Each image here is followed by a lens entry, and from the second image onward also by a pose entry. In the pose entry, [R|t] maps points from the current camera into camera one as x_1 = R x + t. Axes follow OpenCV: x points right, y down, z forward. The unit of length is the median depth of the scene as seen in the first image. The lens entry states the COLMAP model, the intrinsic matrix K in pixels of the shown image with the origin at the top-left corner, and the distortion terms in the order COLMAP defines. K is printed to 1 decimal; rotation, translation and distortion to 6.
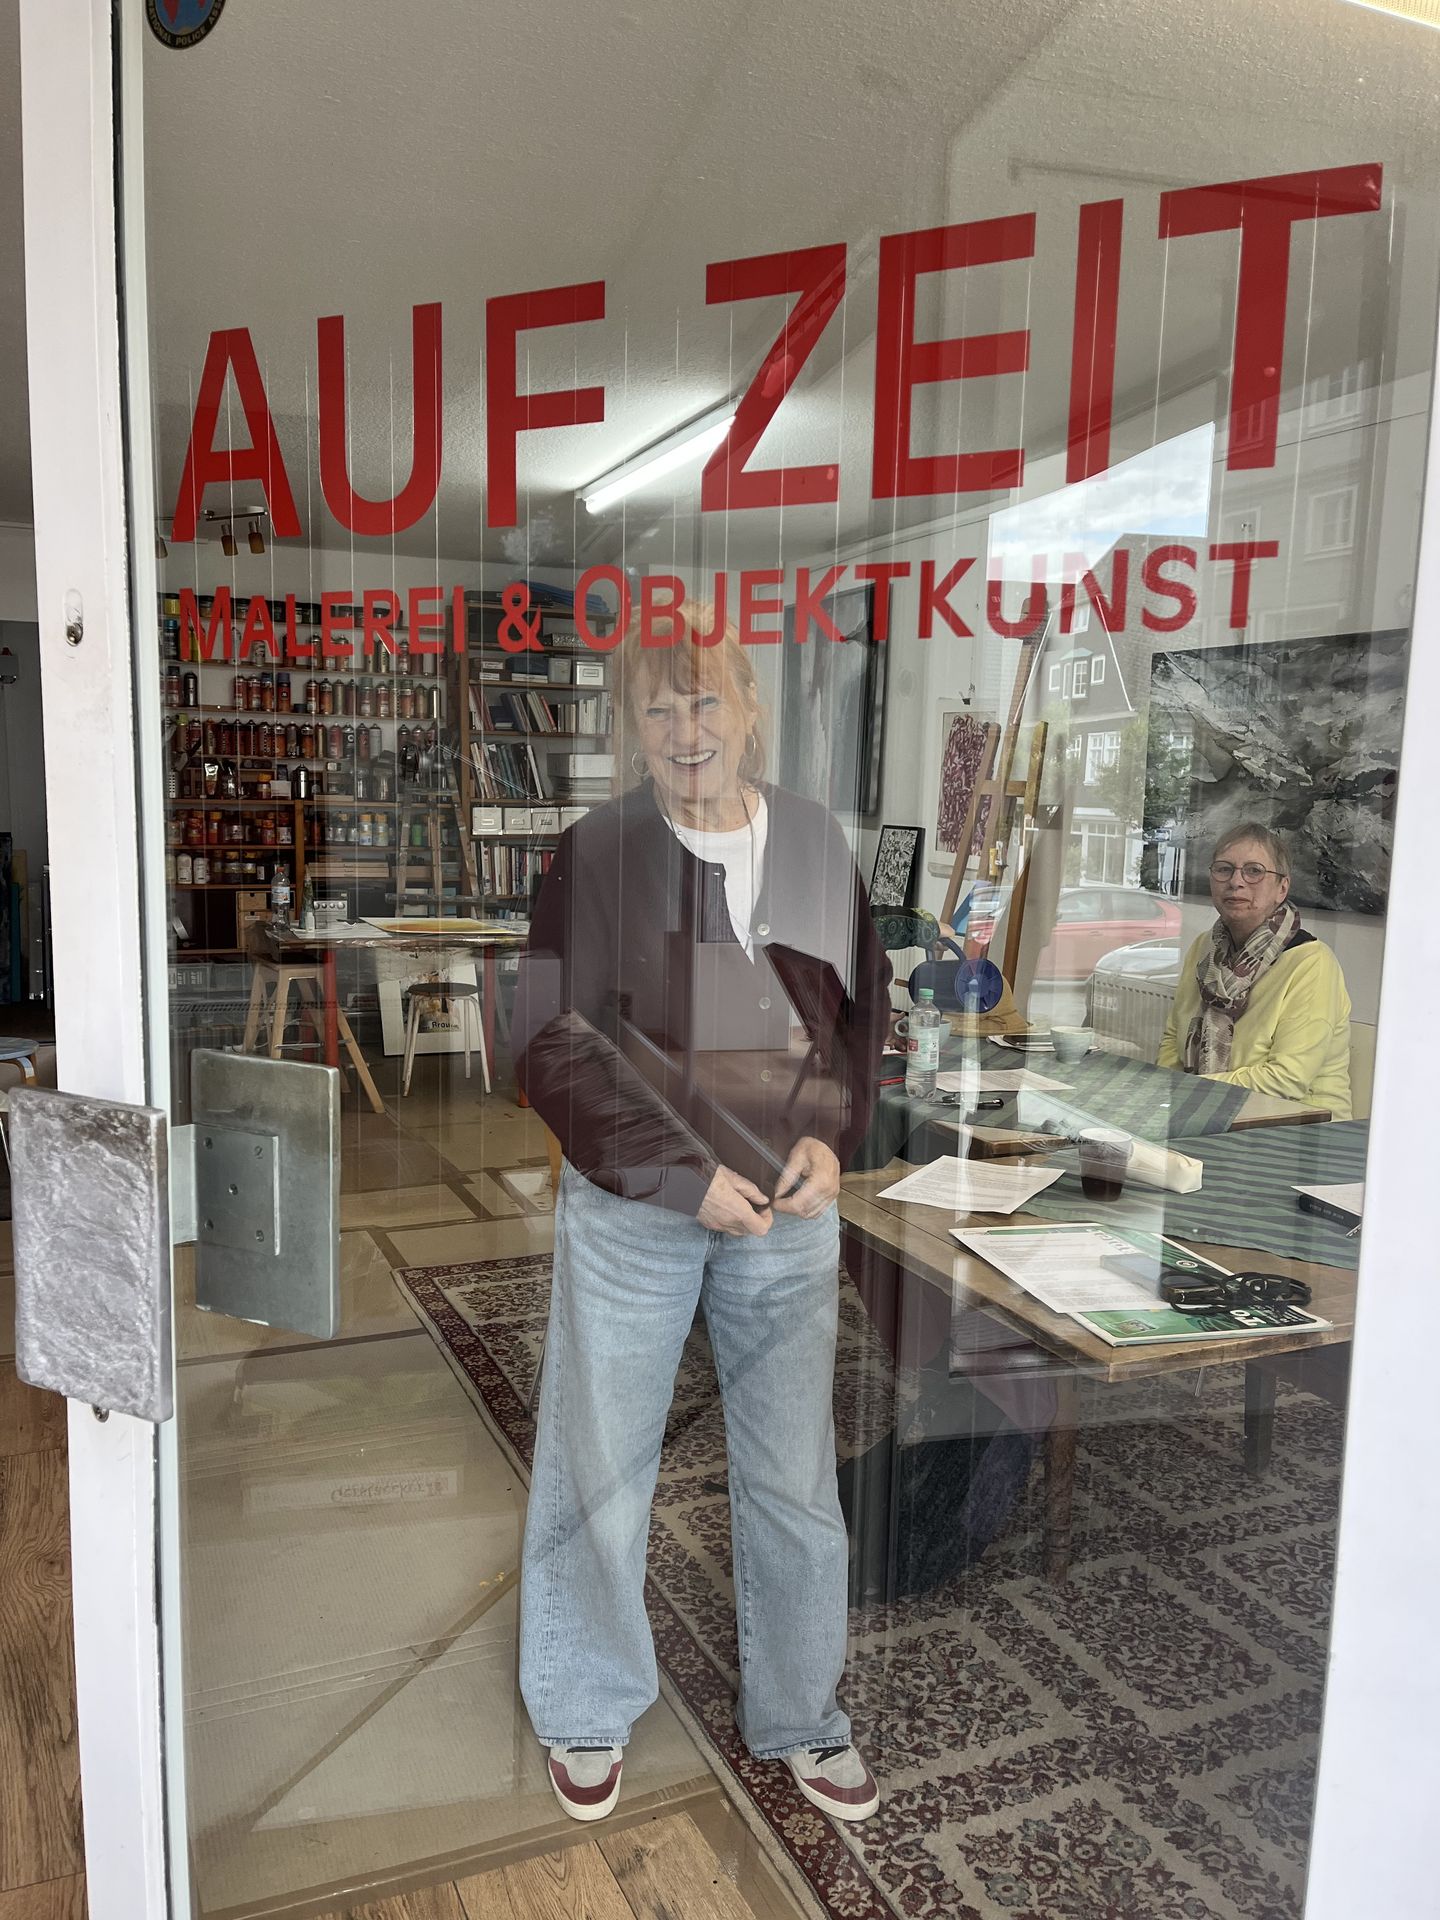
lens RADIAL K [[1443.2, 0, 708.8], [0, 1443.2, 968.0], [0, 0, 1]] dist [0.063938, -0.007609]
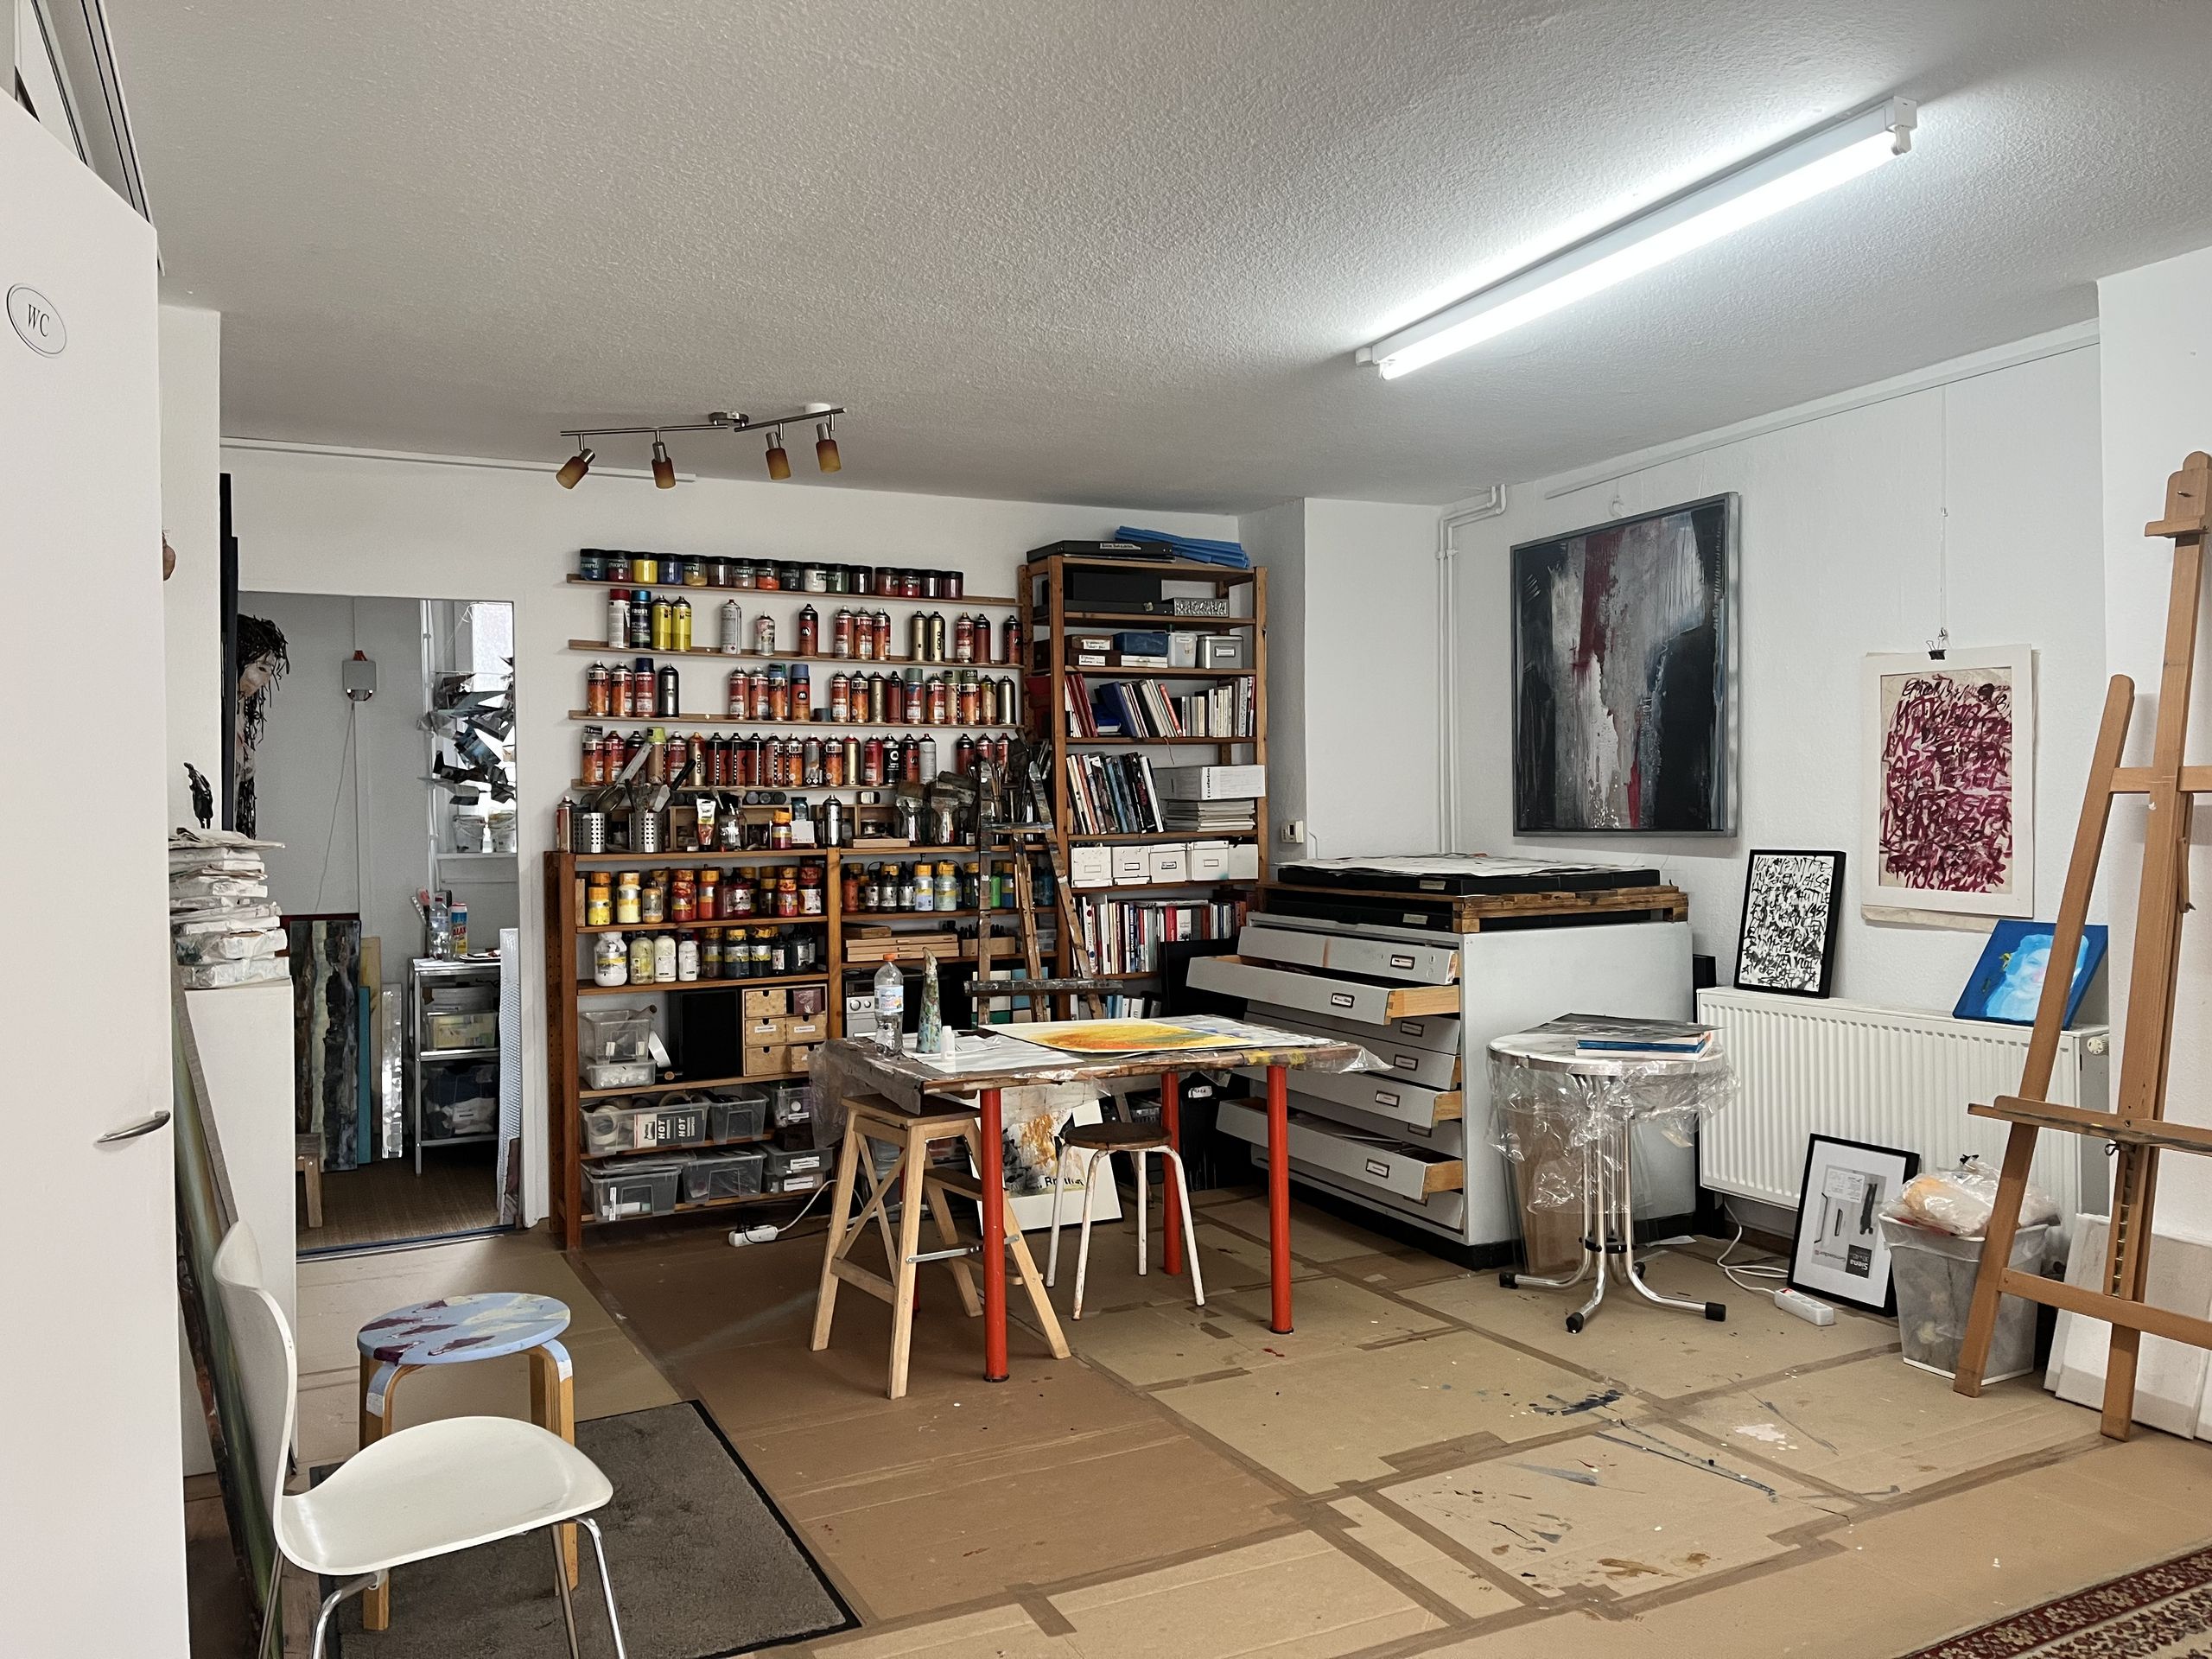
lens RADIAL K [[1662.7, 0, 1168.8], [0, 1662.7, 835.5], [0, 0, 1]] dist [0.063938, -0.007609]
pose [[0.997448, -0.037916, 0.060491, -0.169037], [0.044535, 0.992697, -0.112112, -0.027409], [-0.055798, 0.114520, 0.991853, 0.221481]]
